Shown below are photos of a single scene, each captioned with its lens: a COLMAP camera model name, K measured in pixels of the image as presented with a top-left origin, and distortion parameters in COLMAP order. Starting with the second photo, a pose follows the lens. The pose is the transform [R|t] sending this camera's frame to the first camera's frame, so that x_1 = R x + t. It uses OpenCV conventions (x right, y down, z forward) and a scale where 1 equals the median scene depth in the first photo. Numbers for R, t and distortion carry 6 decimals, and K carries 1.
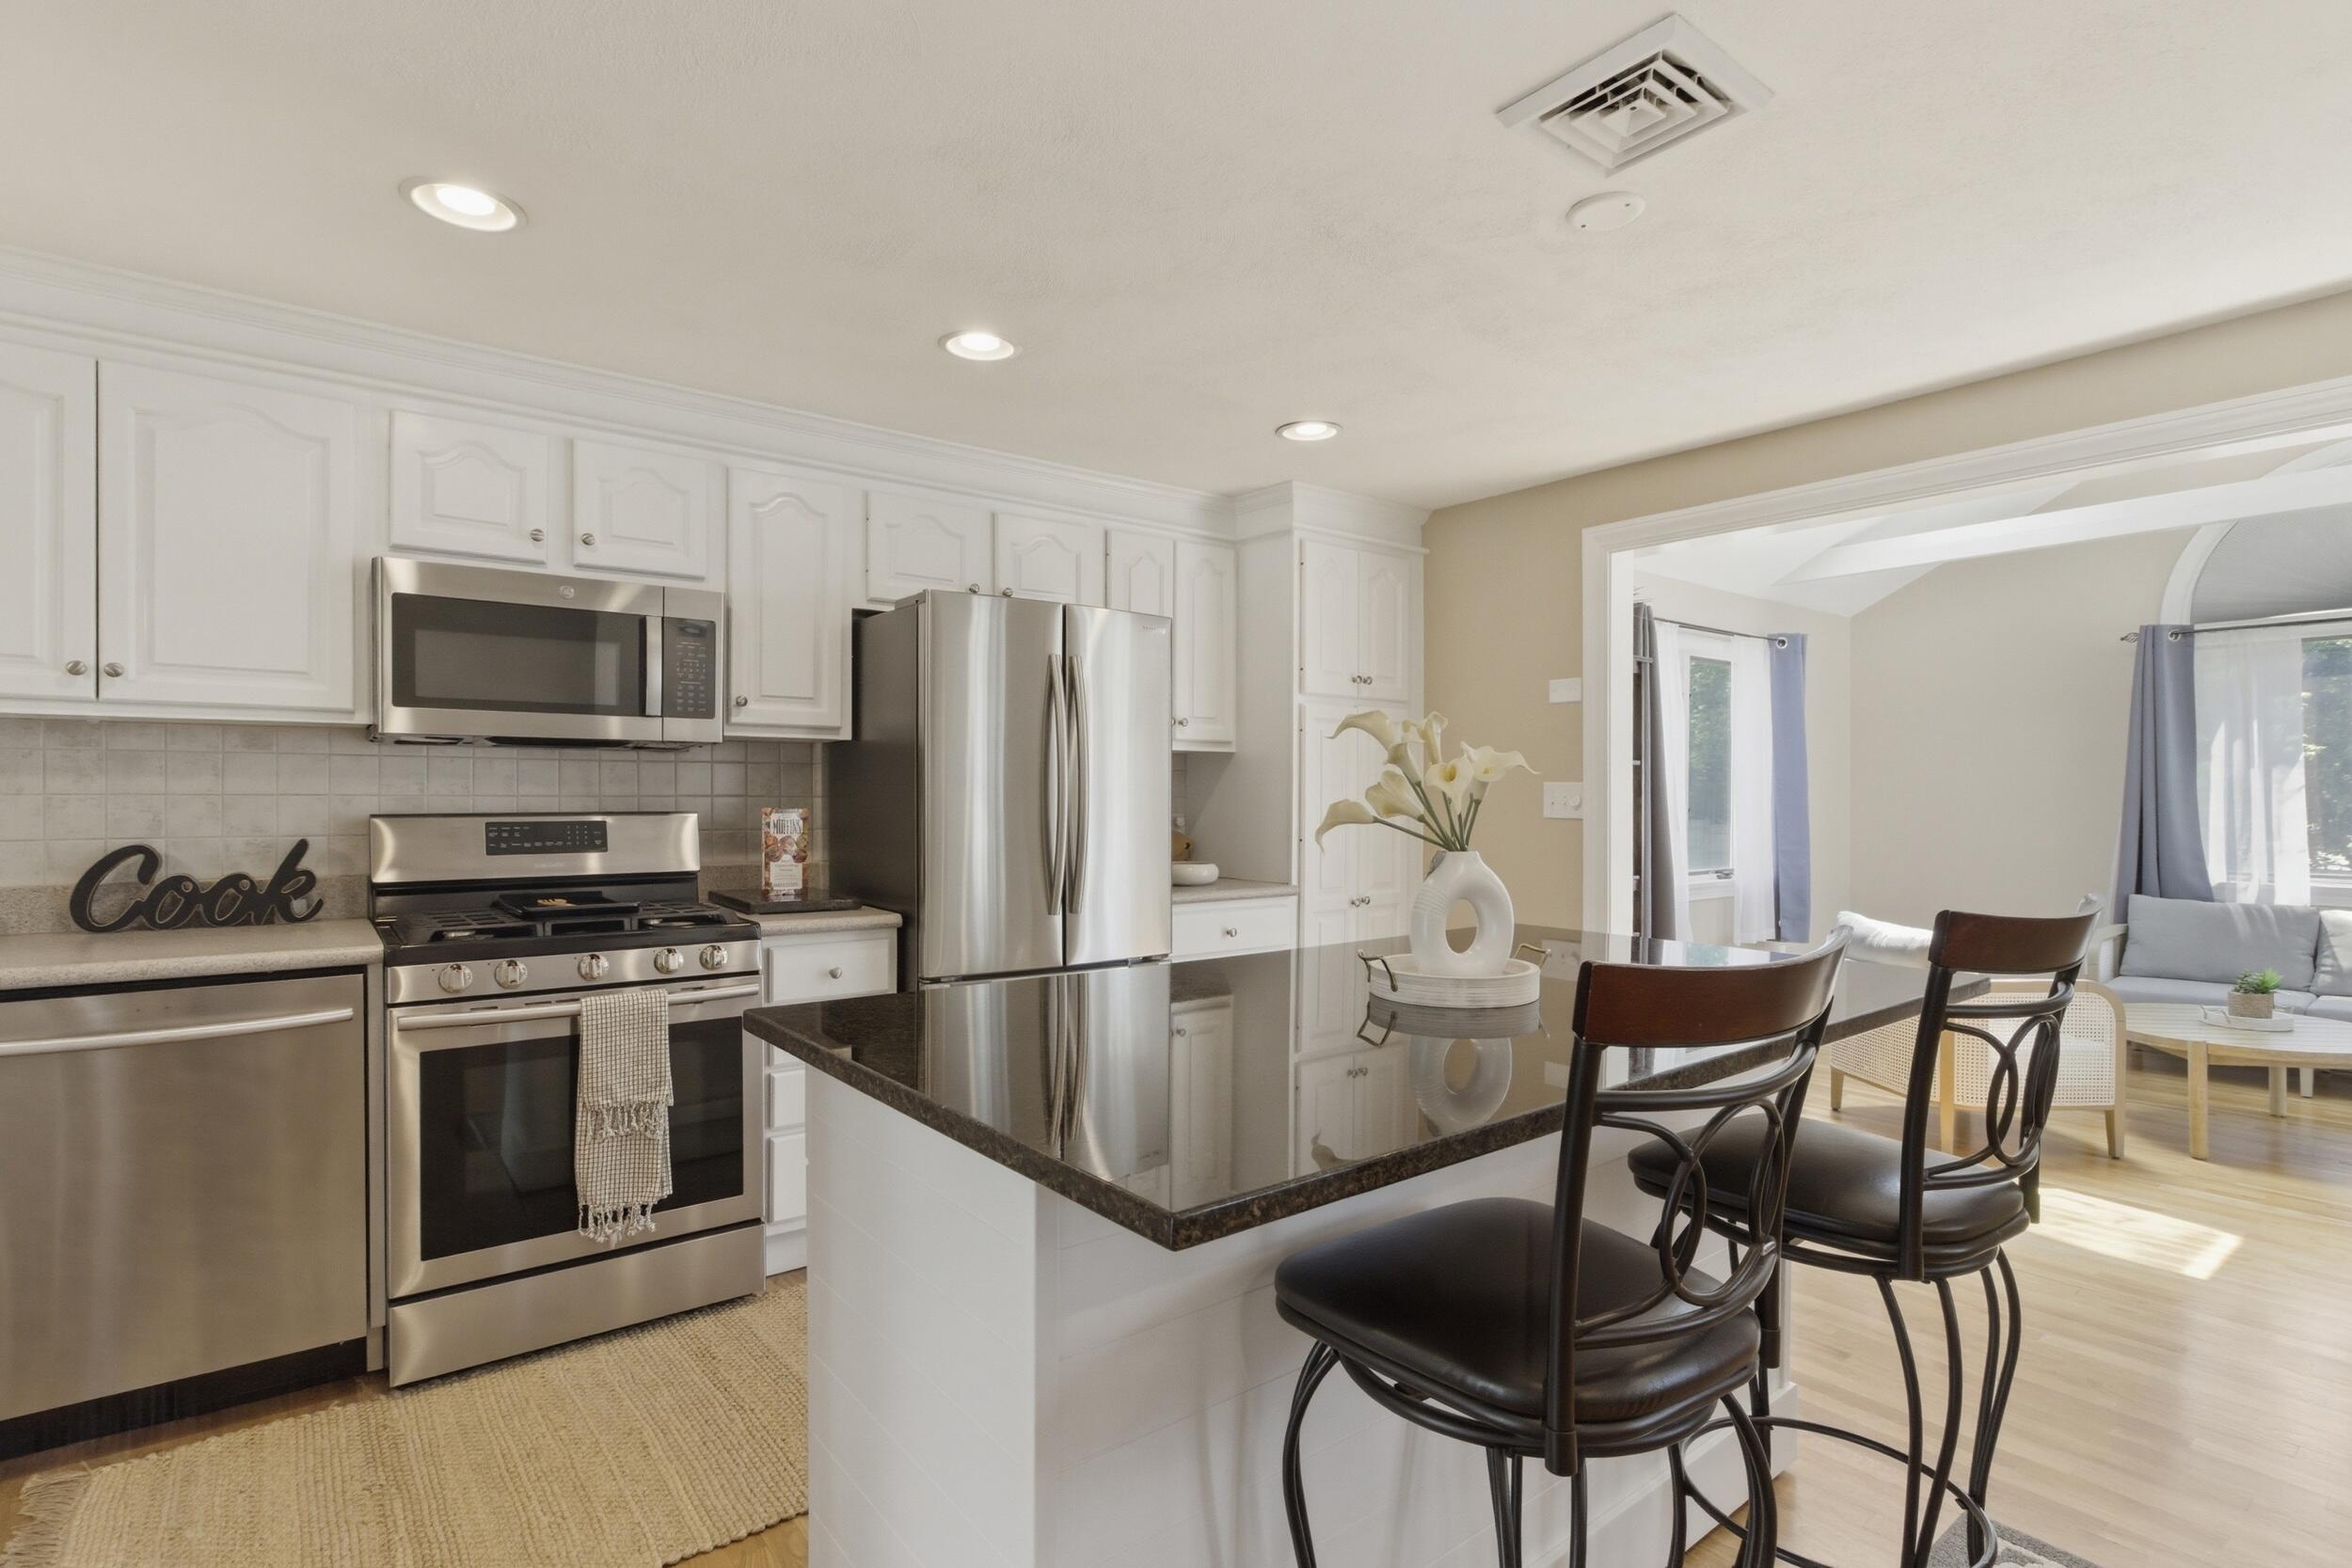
lens RADIAL K [[1111.4, 0, 1186.4], [0, 1111.4, 773.5], [0, 0, 1]] dist [-0.017265, 0.000005]
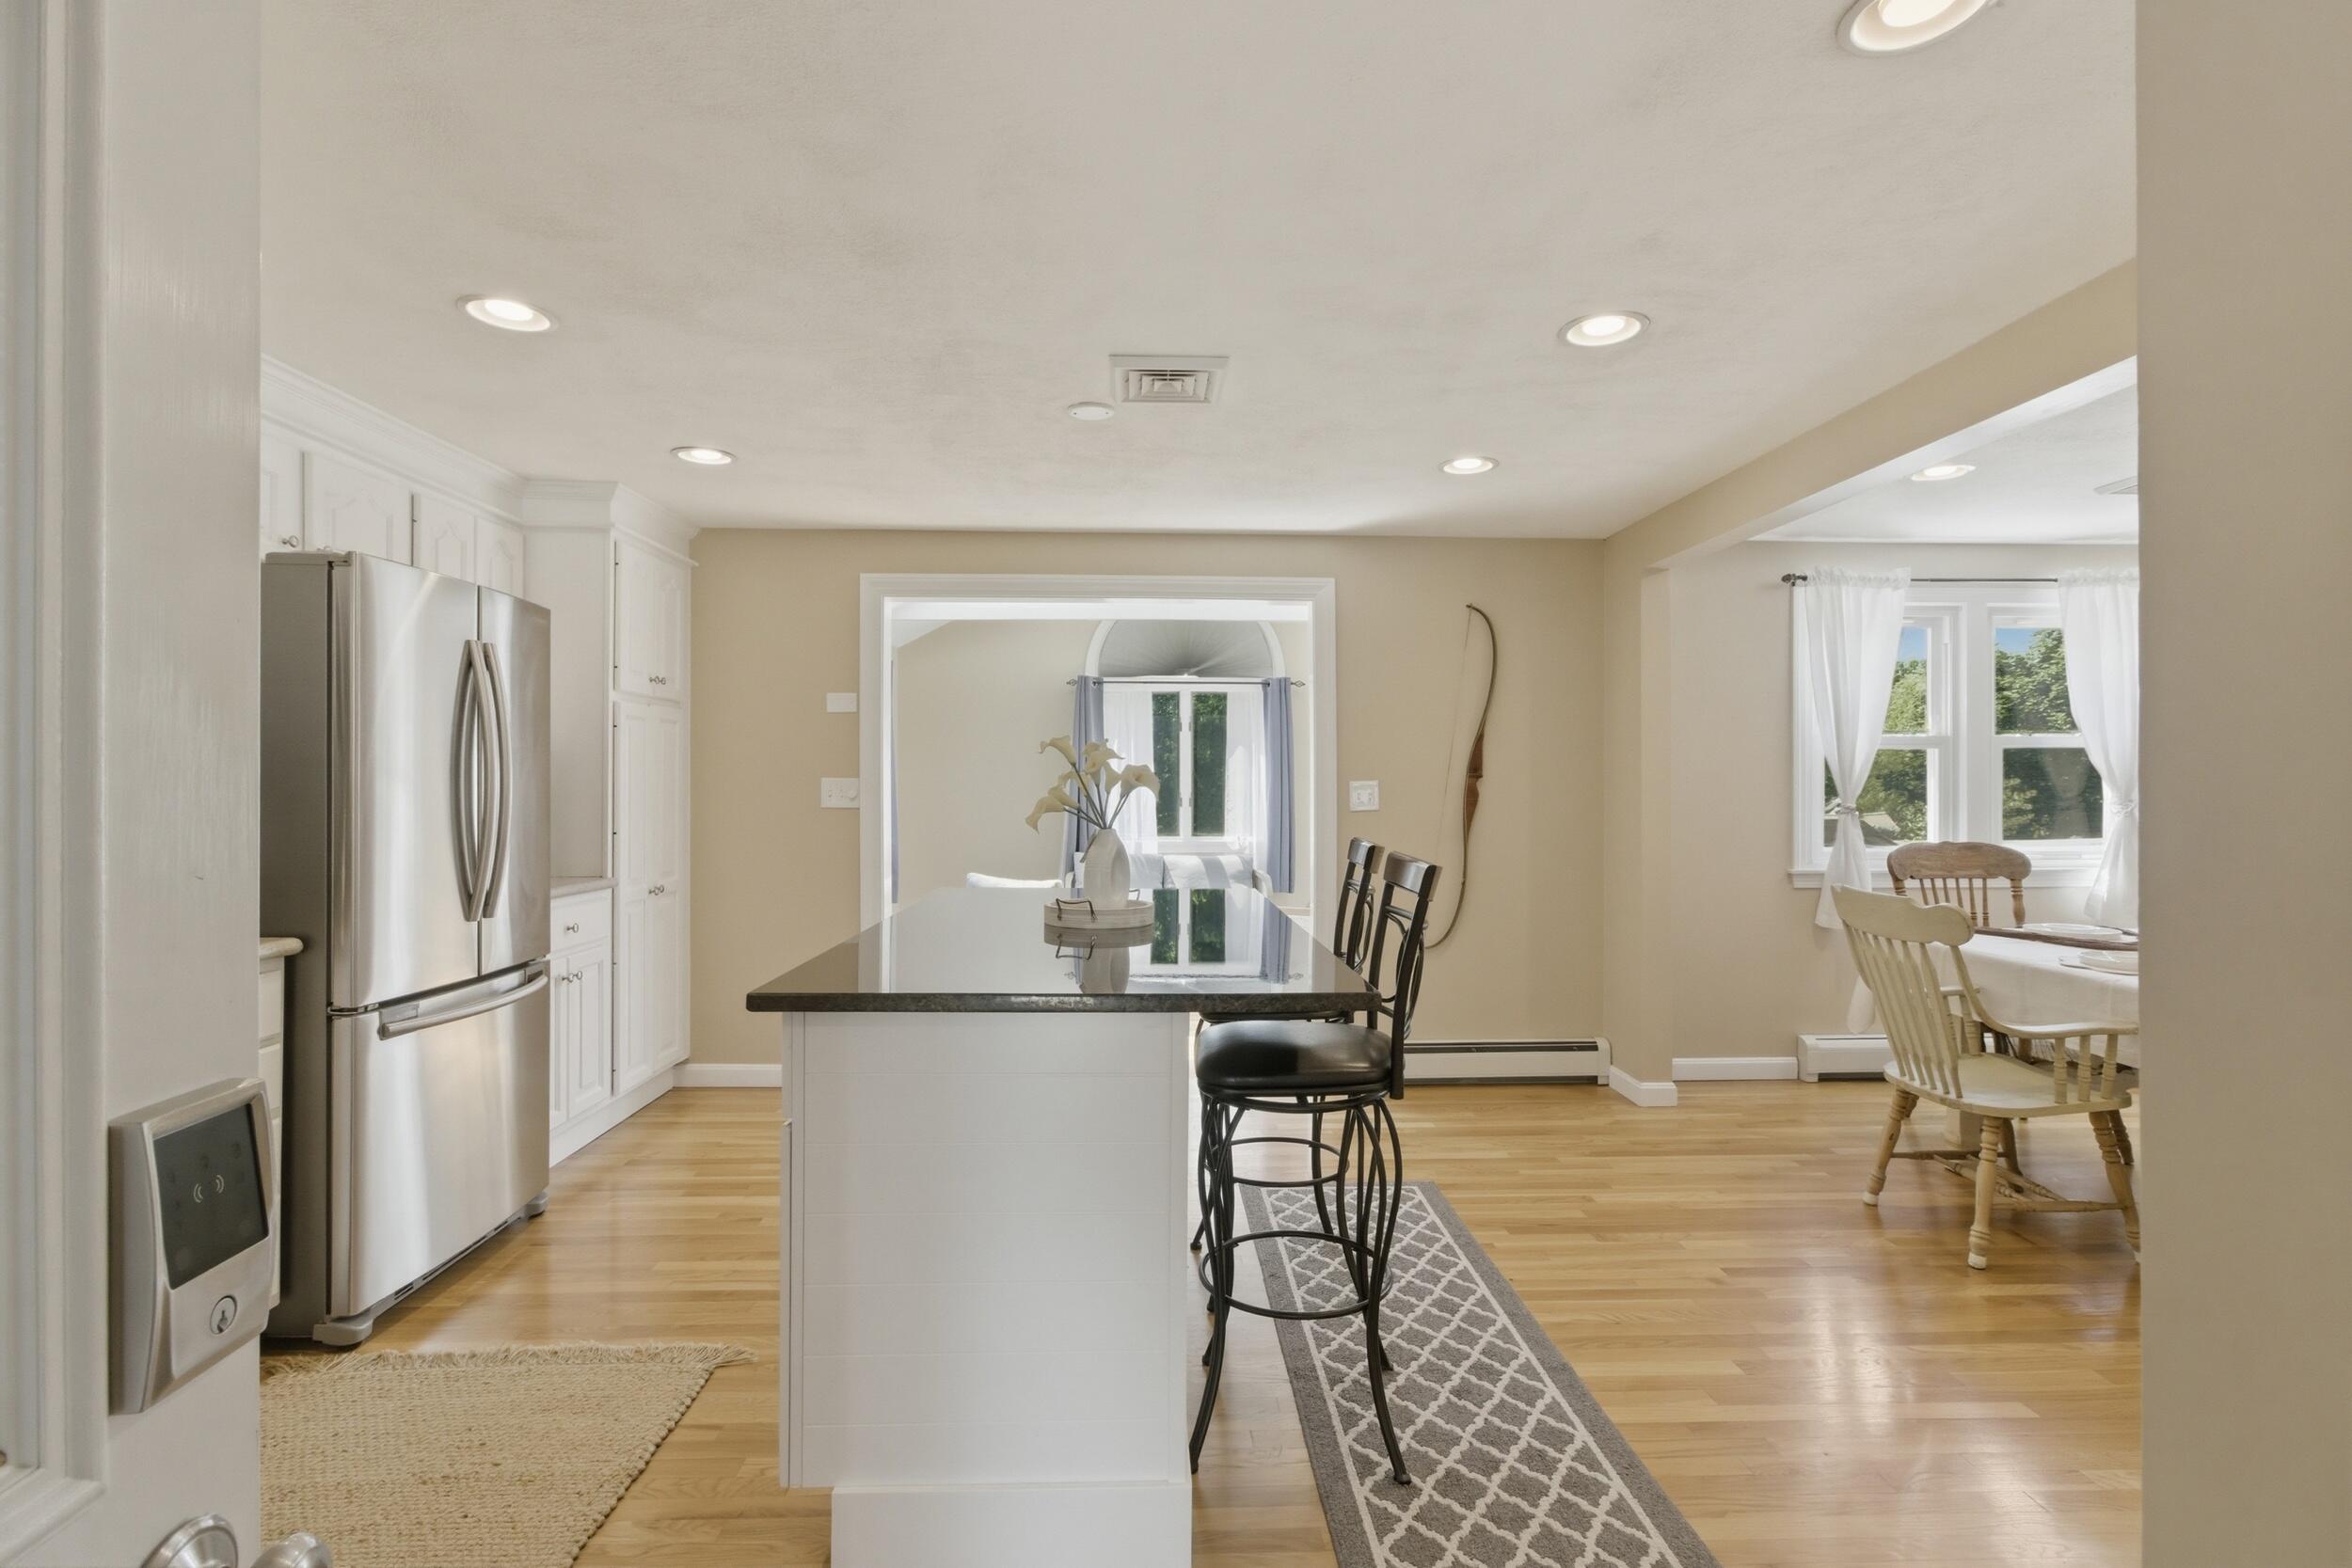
lens RADIAL K [[1080.3, 0, 1126.6], [0, 1080.3, 774.5], [0, 0, 1]] dist [-0.000654, 0.000027]
pose [[0.629325, 0.004269, 0.777130, -0.466919], [-0.007036, 0.999975, 0.000205, 0.002003], [-0.777110, -0.005597, 0.629340, 0.013314]]
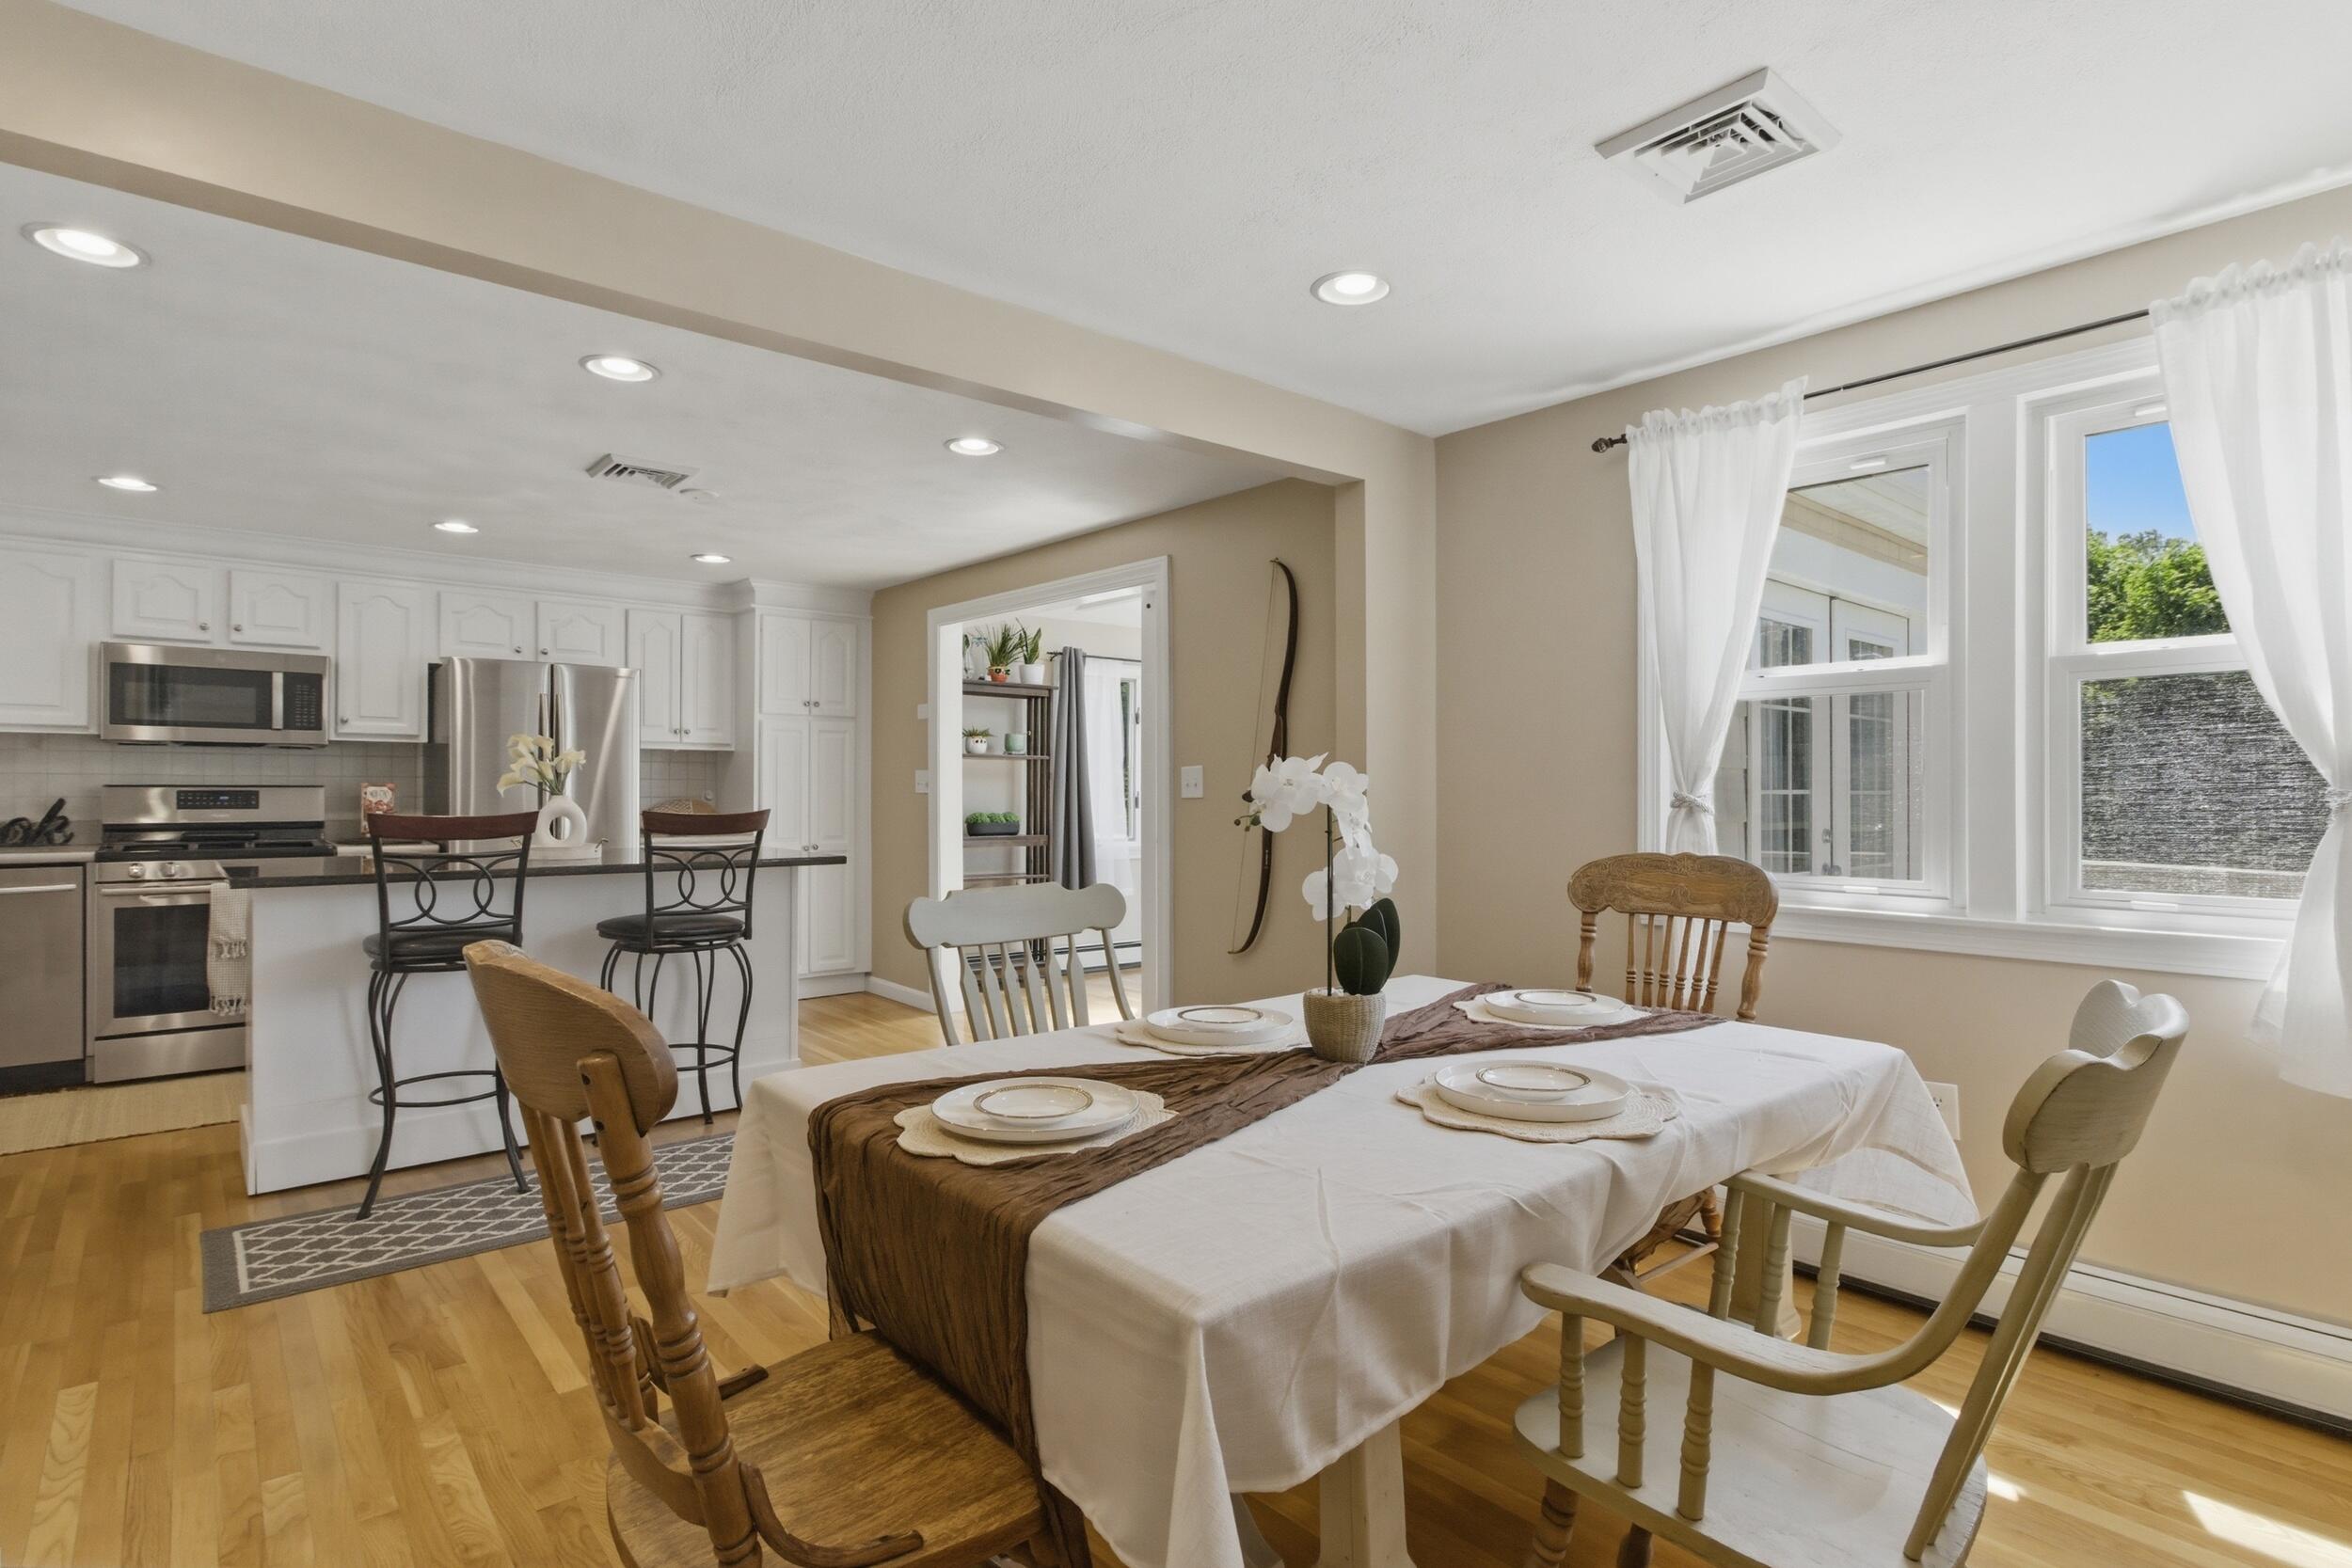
lens RADIAL K [[1106.5, 0, 1178.7], [0, 1106.5, 769.5], [0, 0, 1]] dist [-0.004055, -0.000105]
pose [[0.999485, -0.001613, 0.032055, 0.802989], [0.001825, 0.999977, -0.006582, 0.023400], [-0.032044, 0.006637, 0.999464, -0.713628]]
